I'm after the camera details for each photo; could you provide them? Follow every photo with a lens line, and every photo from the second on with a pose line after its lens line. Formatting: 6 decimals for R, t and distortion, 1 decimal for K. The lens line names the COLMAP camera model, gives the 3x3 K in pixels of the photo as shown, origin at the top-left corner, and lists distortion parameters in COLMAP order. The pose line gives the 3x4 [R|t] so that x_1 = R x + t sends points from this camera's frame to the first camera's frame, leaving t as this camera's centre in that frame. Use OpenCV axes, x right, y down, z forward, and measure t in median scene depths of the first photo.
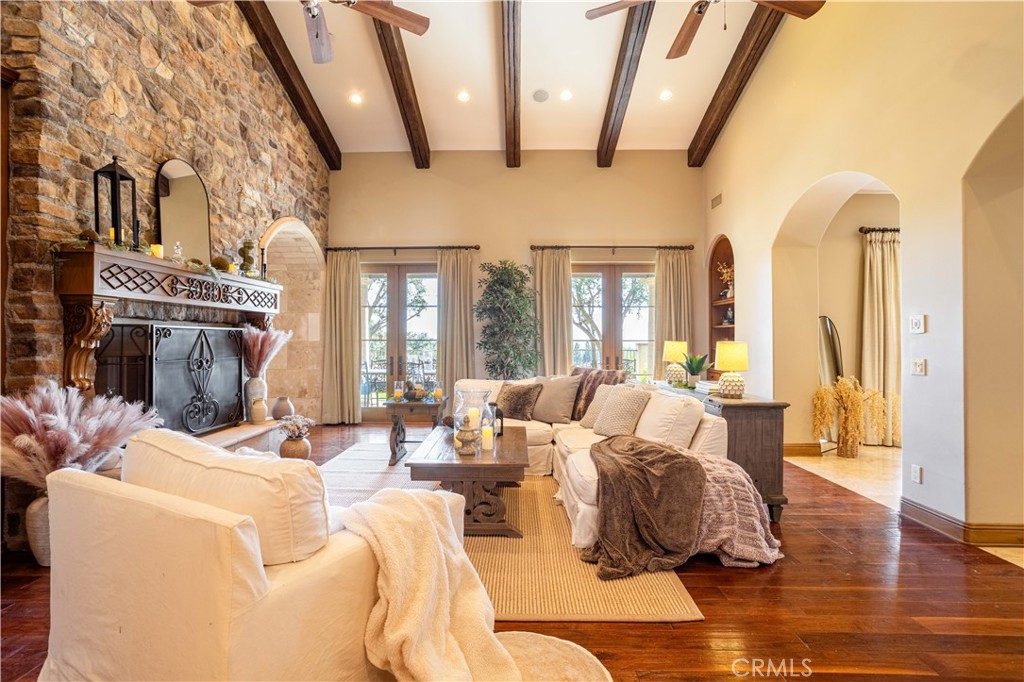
lens RADIAL K [[489.6, 0, 494.4], [0, 489.6, 343.6], [0, 0, 1]] dist [-0.039267, 0.016581]
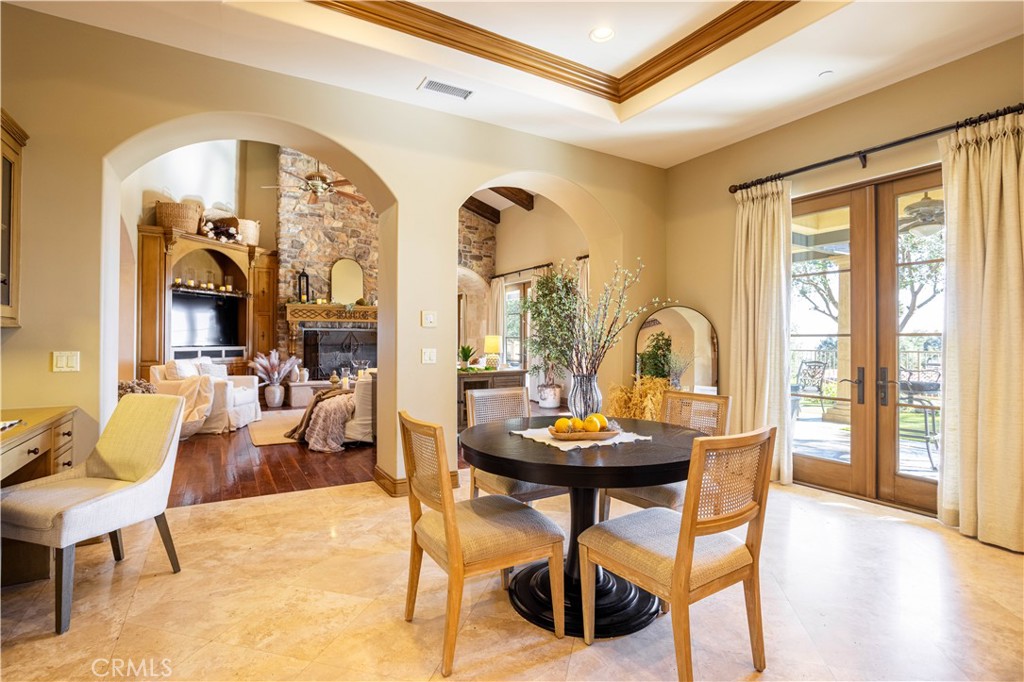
lens RADIAL K [[489.6, 0, 492.6], [0, 489.6, 340.0], [0, 0, 1]] dist [-0.039267, 0.016581]
pose [[0.521962, 0.001492, -0.852968, 1.627548], [-0.010438, 0.999935, -0.004638, 0.011356], [0.852905, 0.011324, 0.521943, 0.367017]]
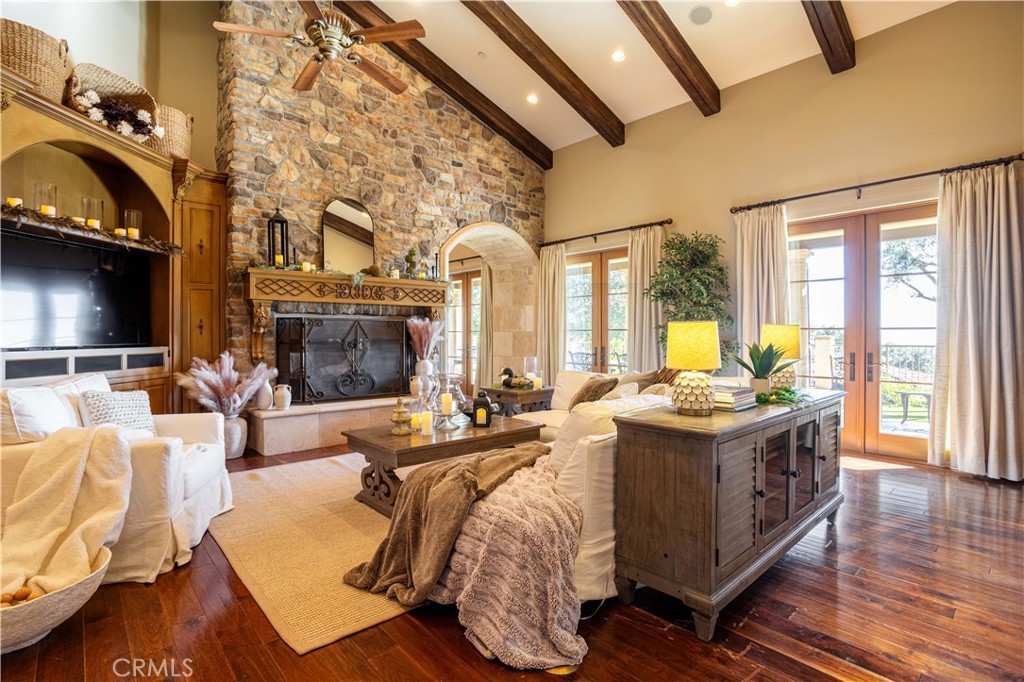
lens RADIAL K [[489.6, 0, 501.1], [0, 489.6, 338.3], [0, 0, 1]] dist [-0.039267, 0.016581]
pose [[0.689933, 0.006421, -0.723845, 0.639935], [-0.006277, 0.999976, 0.002888, 0.013464], [0.723846, 0.002552, 0.689956, 0.342035]]
